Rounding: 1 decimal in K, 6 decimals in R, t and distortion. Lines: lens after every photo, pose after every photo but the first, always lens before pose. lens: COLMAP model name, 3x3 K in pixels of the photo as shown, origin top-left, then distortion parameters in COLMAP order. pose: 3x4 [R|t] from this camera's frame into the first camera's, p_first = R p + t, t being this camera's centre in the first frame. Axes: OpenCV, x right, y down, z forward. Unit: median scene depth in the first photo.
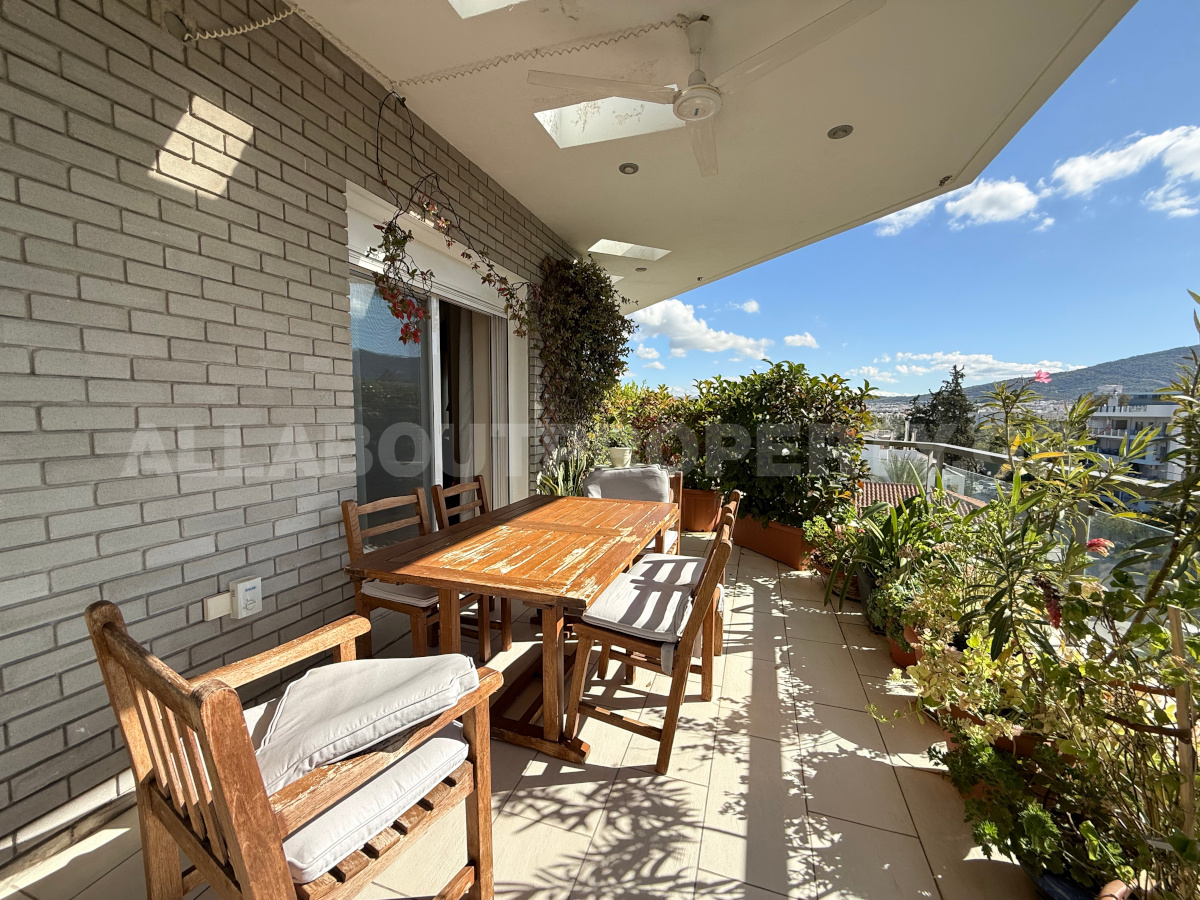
lens RADIAL K [[476.6, 0, 600.6], [0, 476.6, 453.3], [0, 0, 1]] dist [0.000289, -0.000215]
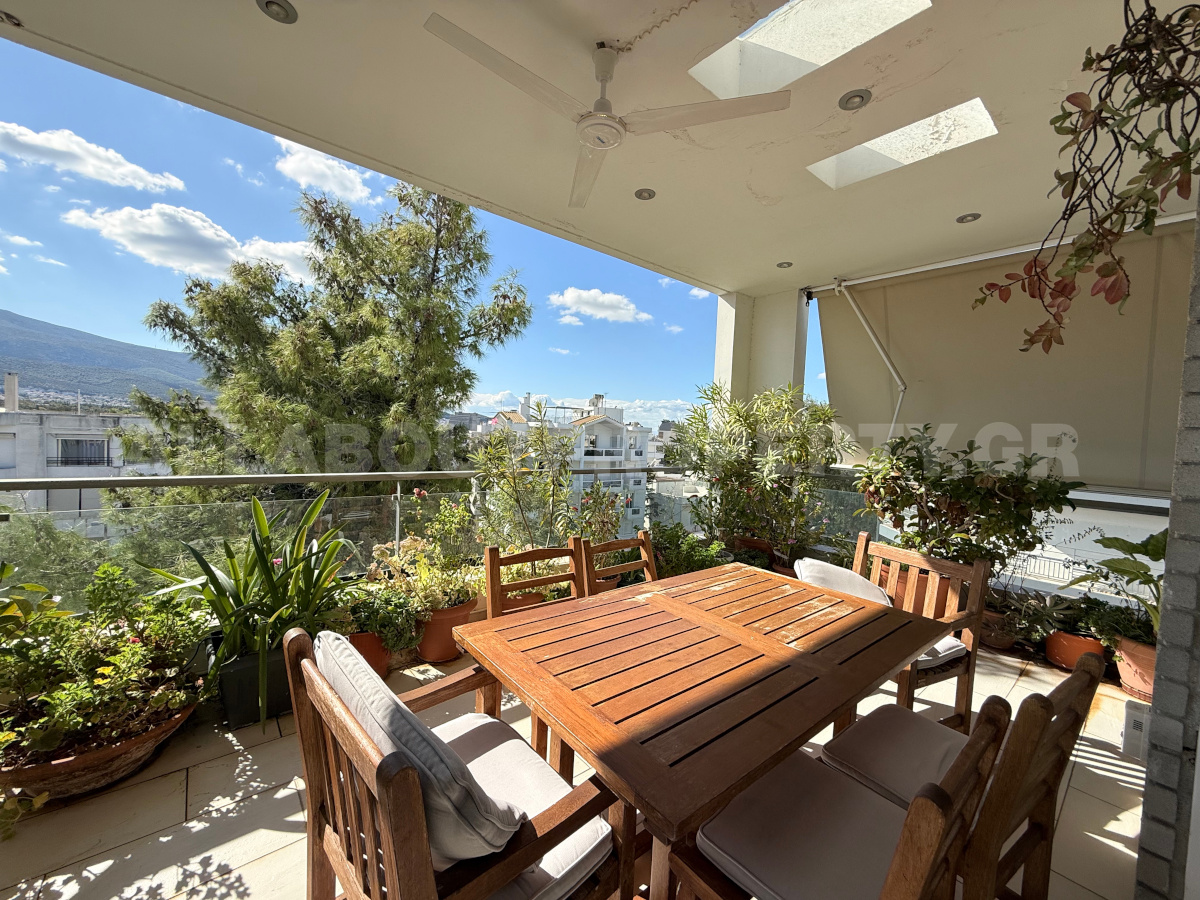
lens RADIAL K [[476.6, 0, 600.4], [0, 476.6, 450.5], [0, 0, 1]] dist [0.000289, -0.000215]
pose [[-0.852391, -0.070030, 0.518194, -0.225082], [-0.004468, 0.991931, 0.126702, -0.149661], [-0.522886, 0.105685, -0.845826, 1.261883]]
